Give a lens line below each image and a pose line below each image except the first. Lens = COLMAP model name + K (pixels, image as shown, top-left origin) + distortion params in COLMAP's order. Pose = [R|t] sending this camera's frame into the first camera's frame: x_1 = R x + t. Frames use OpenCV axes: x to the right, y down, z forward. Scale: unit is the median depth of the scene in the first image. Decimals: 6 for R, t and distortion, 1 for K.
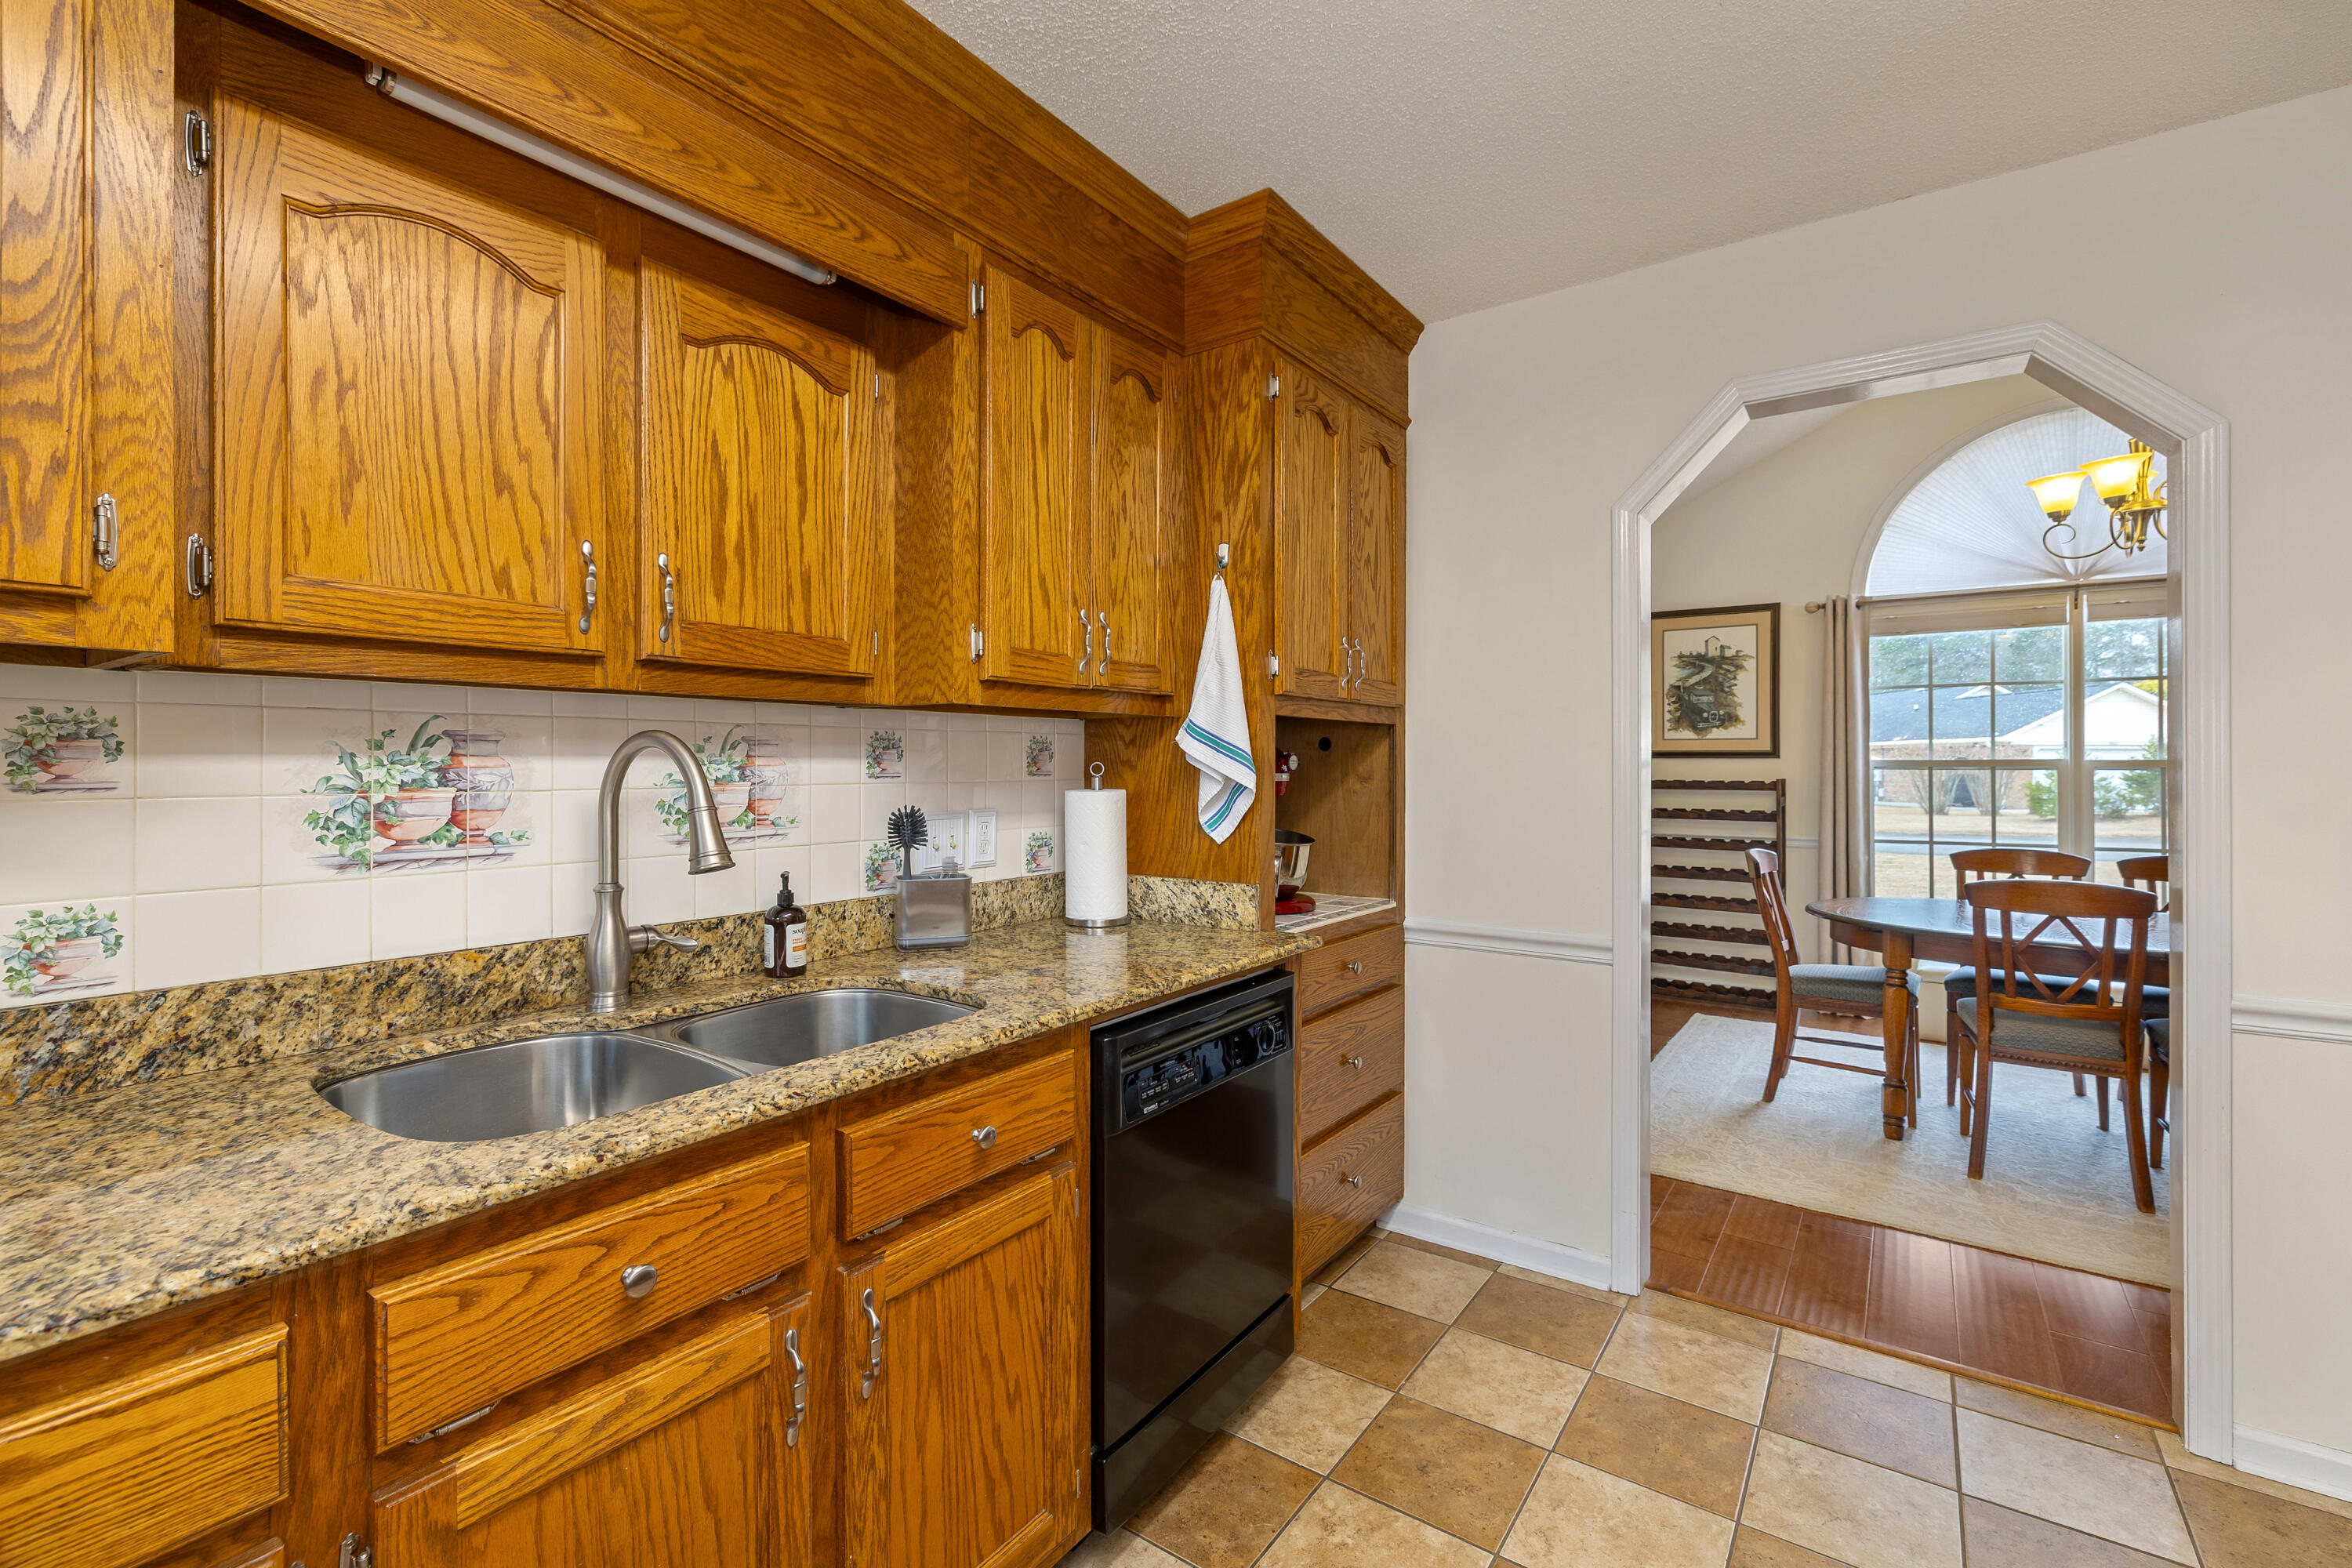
lens RADIAL K [[1022.2, 0, 1174.8], [0, 1022.2, 762.4], [0, 0, 1]] dist [0.000190, -0.000244]
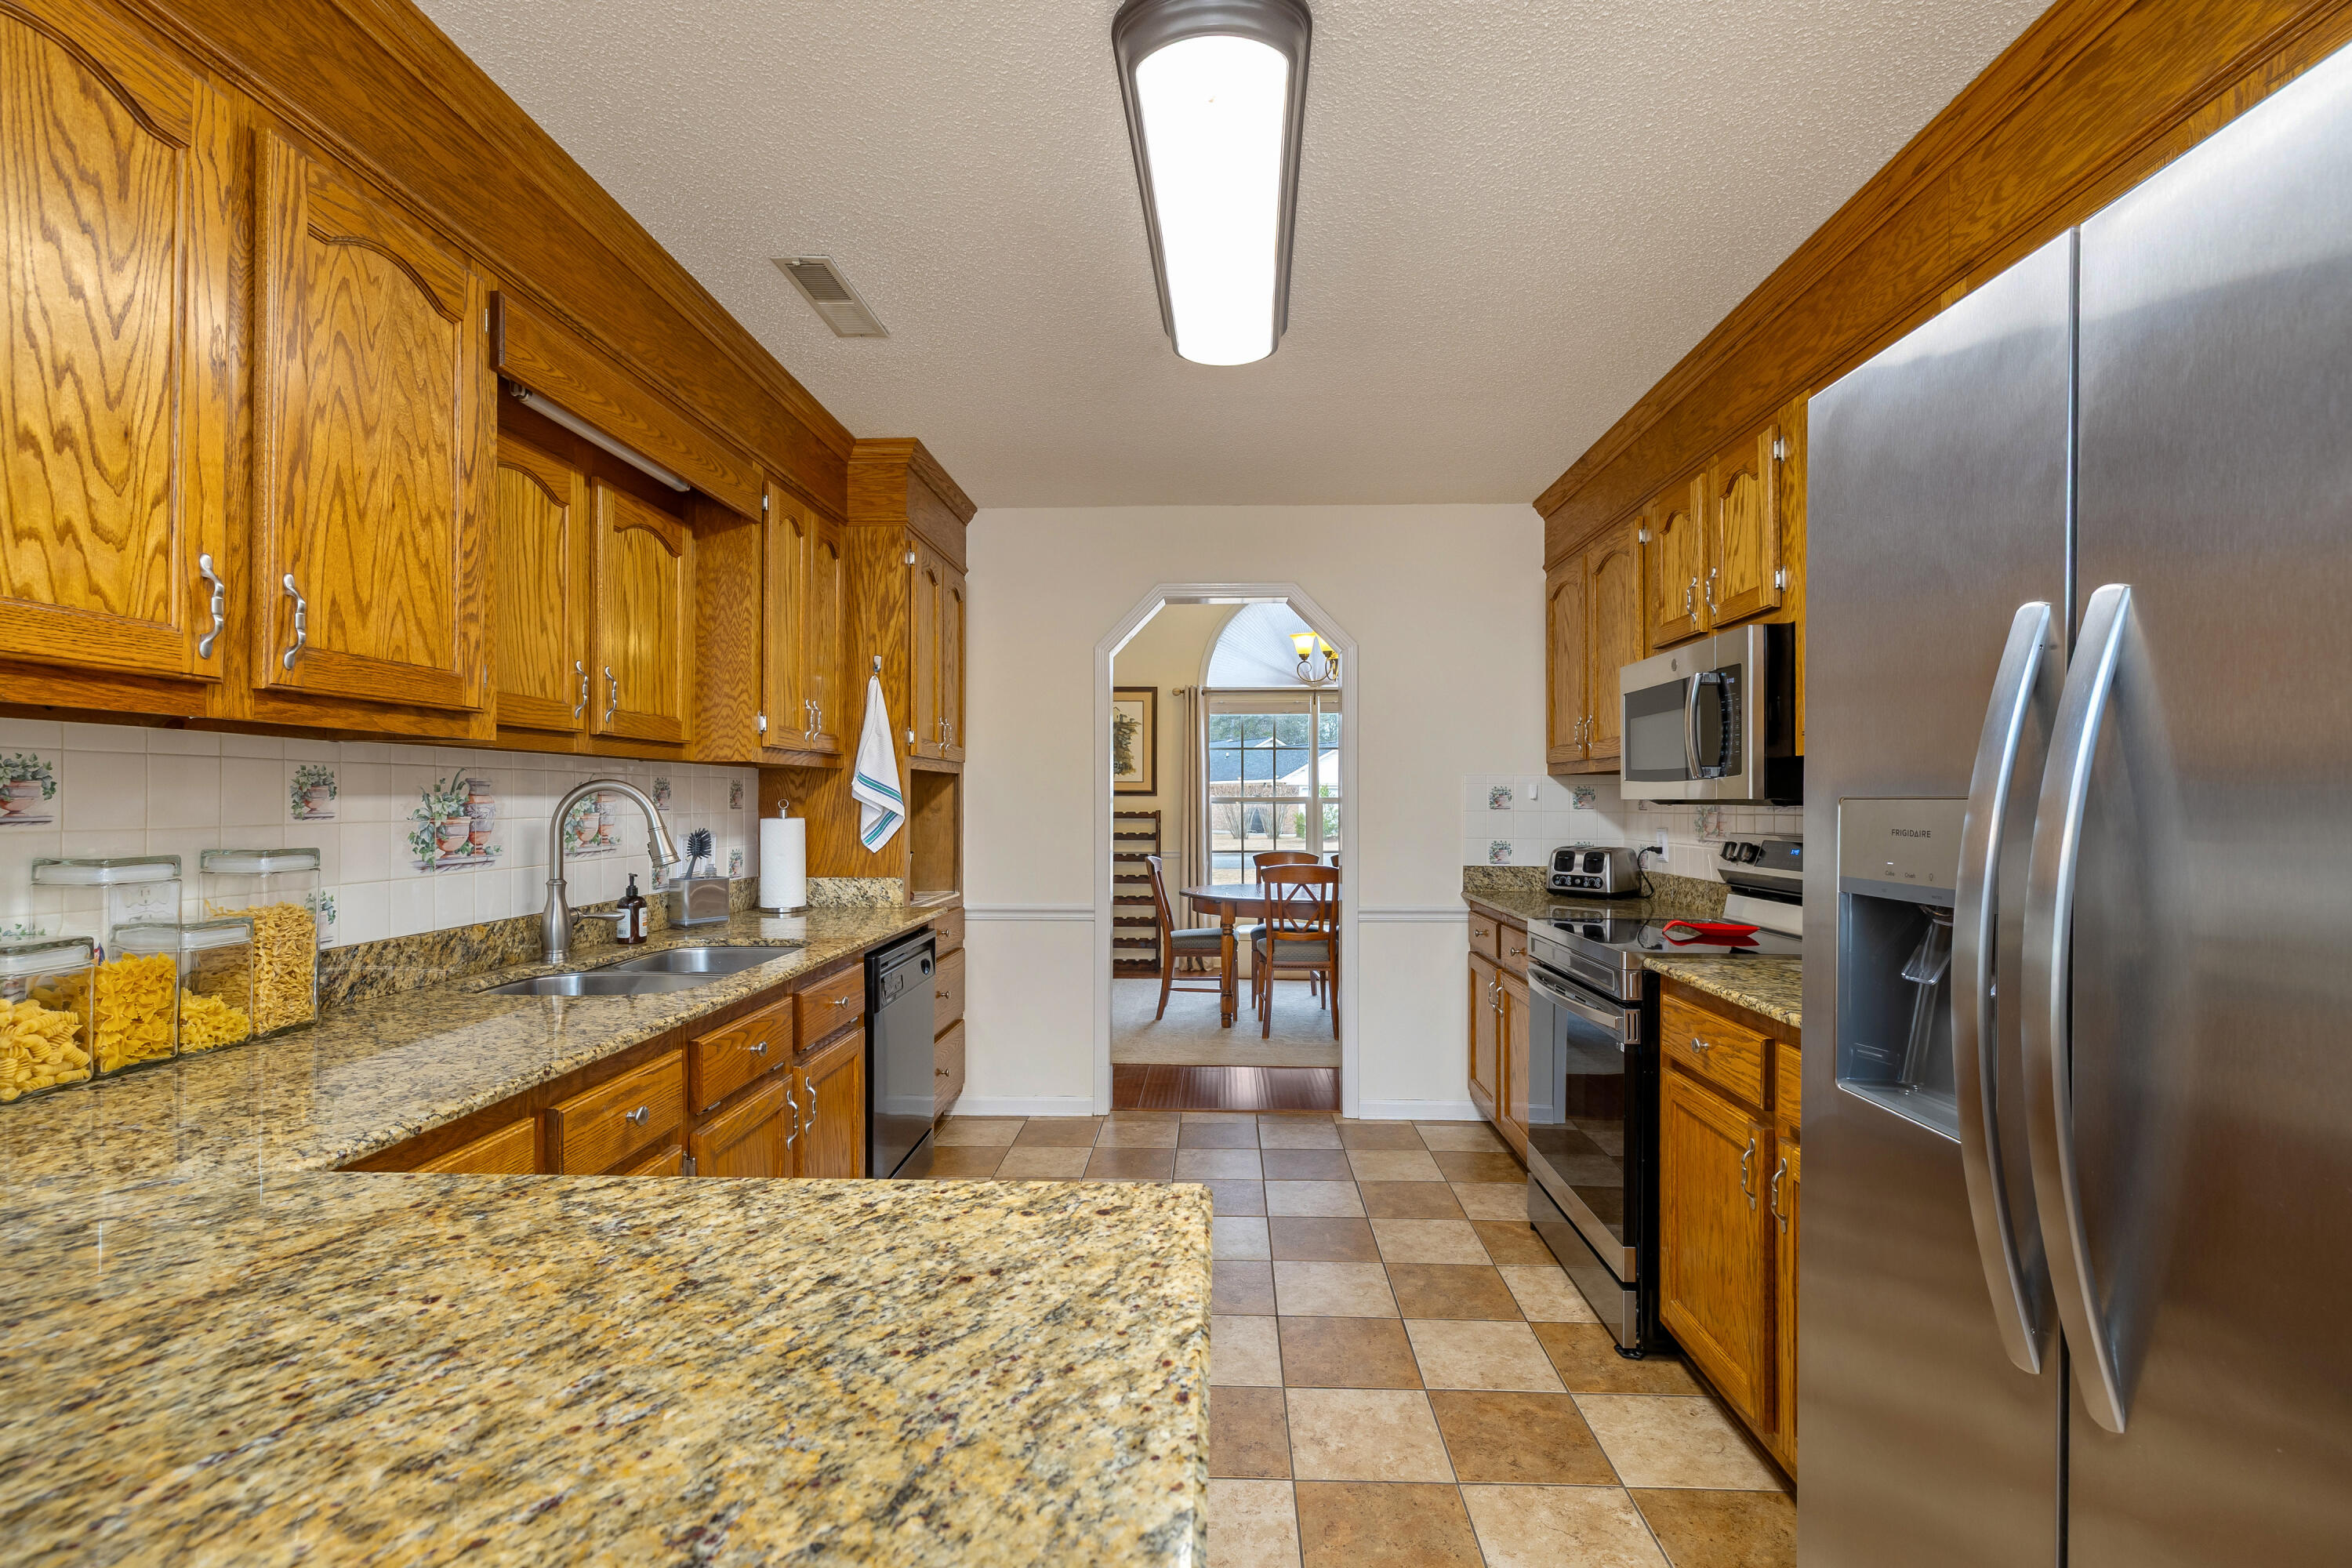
lens RADIAL K [[1030.1, 0, 1184.2], [0, 1030.1, 792.3], [0, 0, 1]] dist [0.000723, -0.000101]
pose [[0.832797, 0.004009, 0.553564, -0.426689], [-0.001290, 0.999985, -0.005302, -0.002779], [-0.553577, 0.003701, 0.832790, -0.539518]]
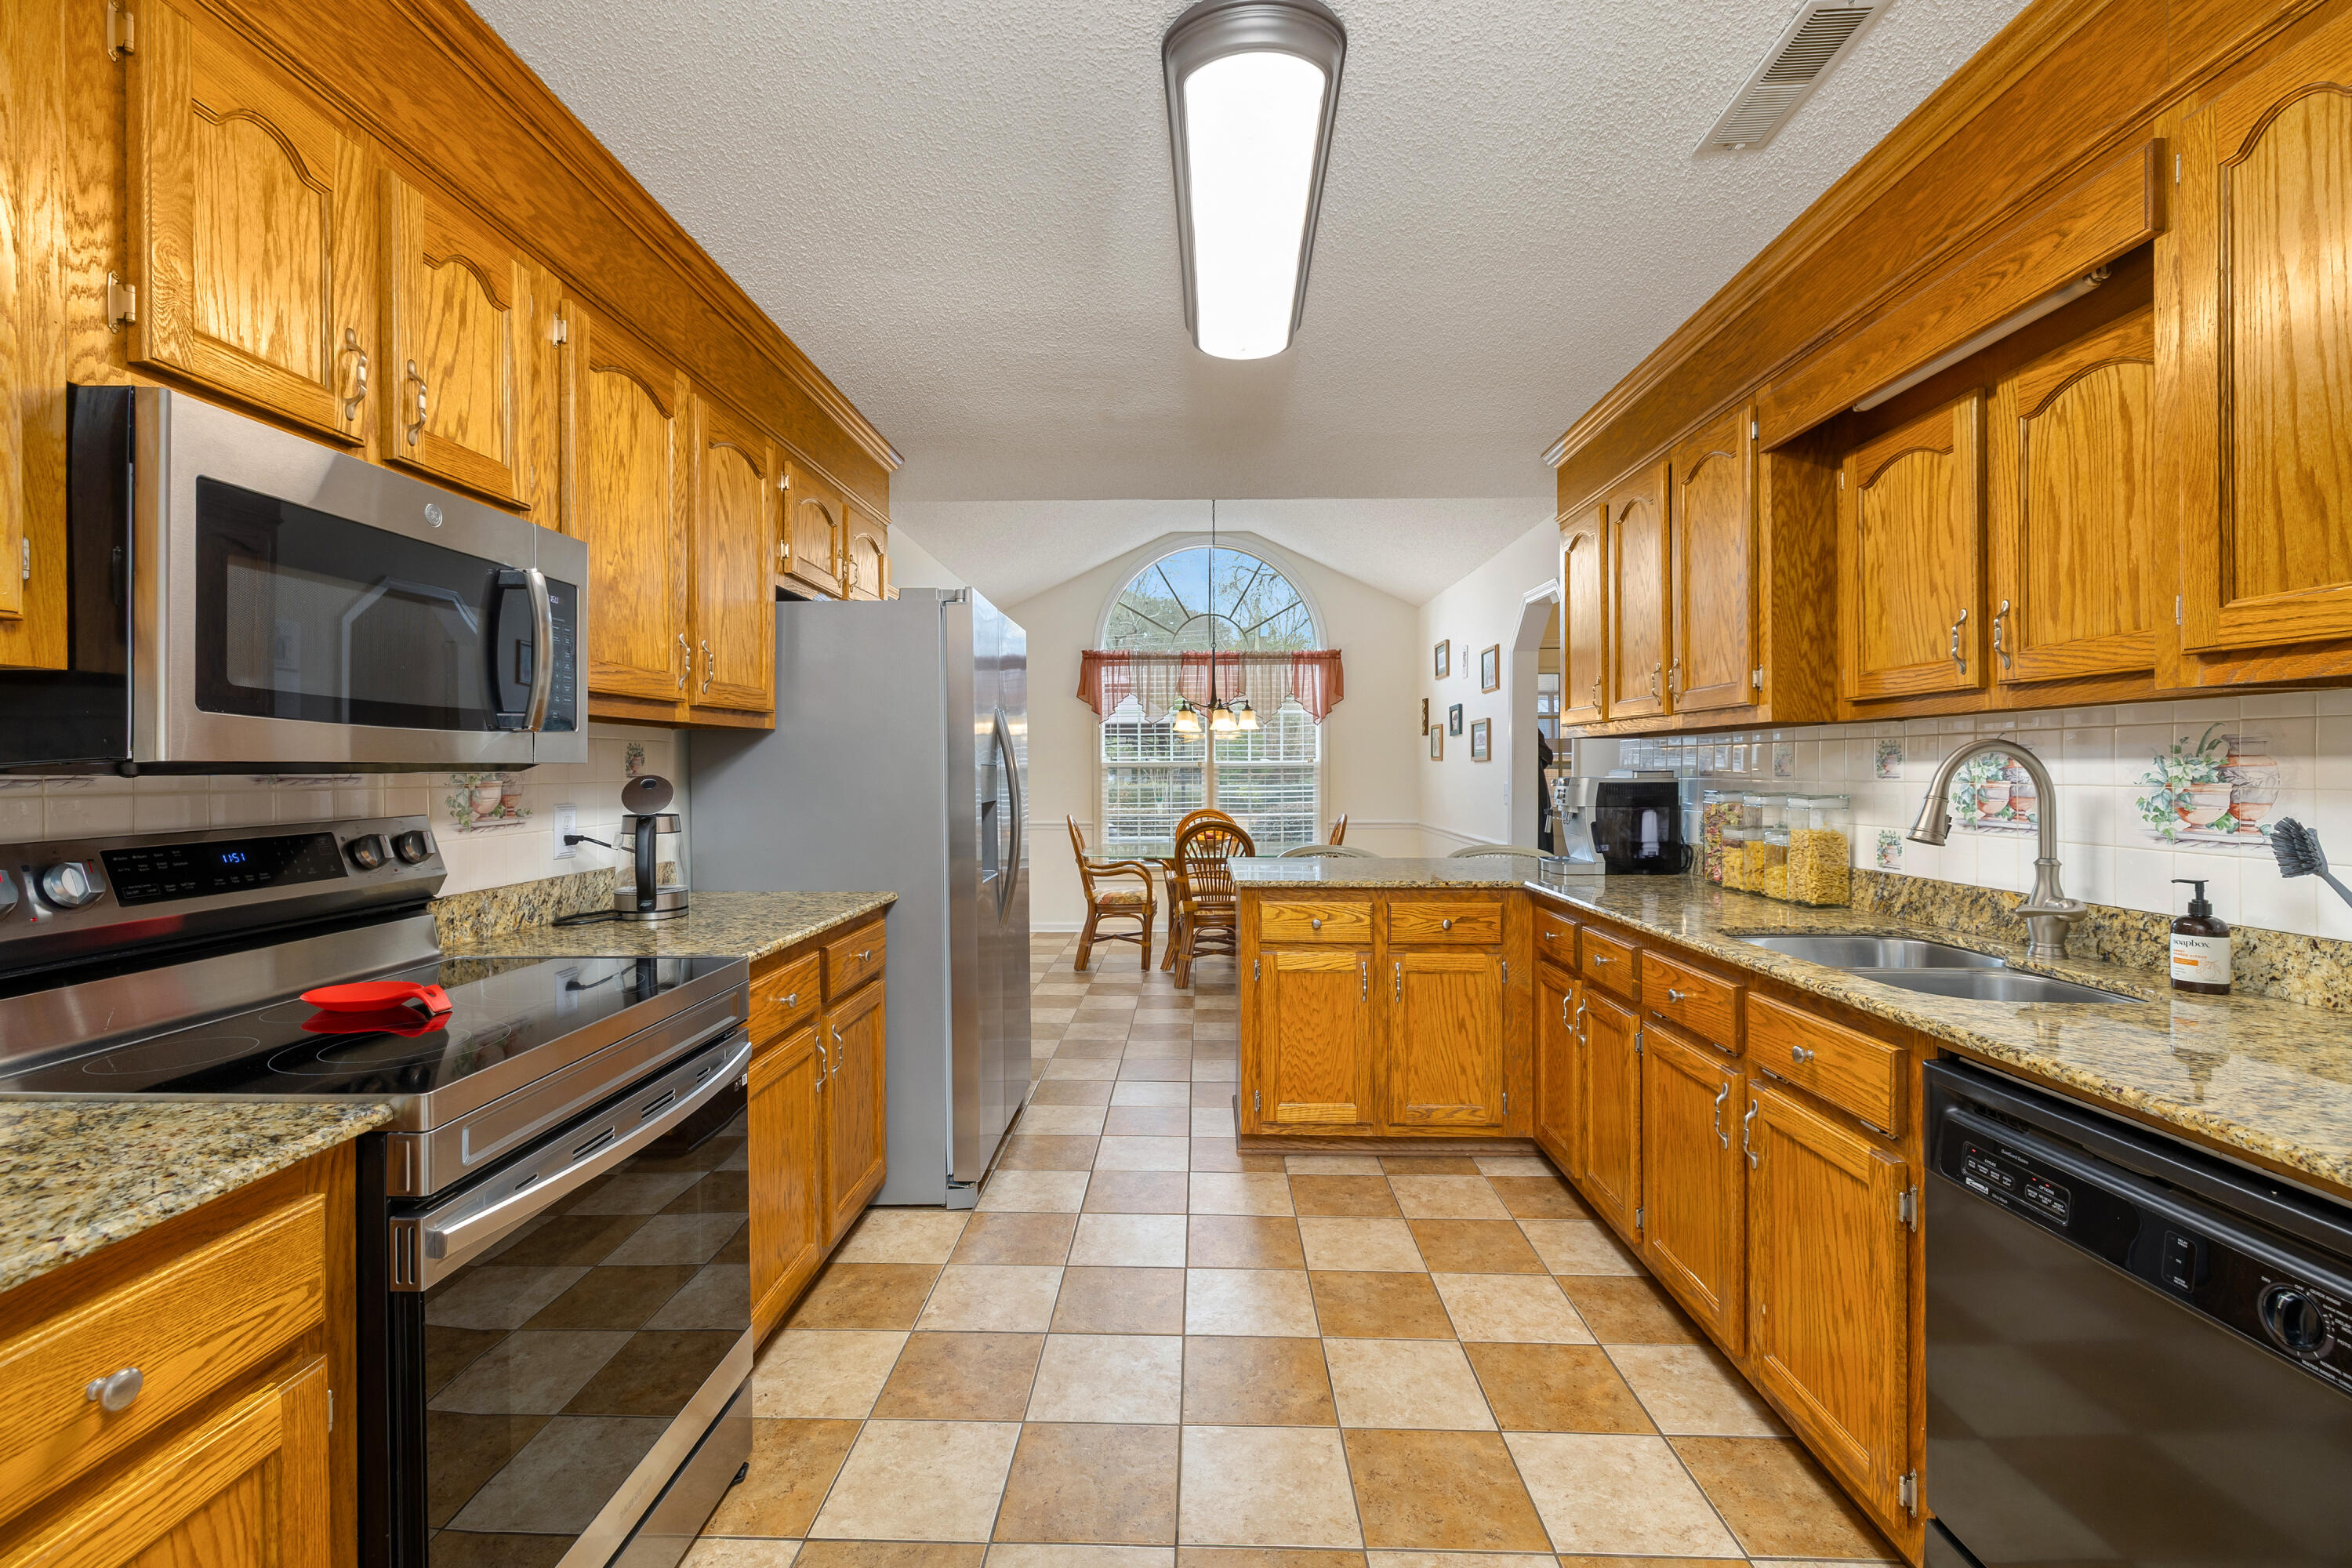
lens RADIAL K [[1006.7, 0, 1171.0], [0, 1006.7, 763.5], [0, 0, 1]] dist [0.001016, 0.000031]
pose [[-0.828190, -0.001985, -0.560444, 0.714953], [0.002141, 0.999975, -0.006705, 0.004148], [0.560443, -0.006753, -0.828165, 0.973656]]
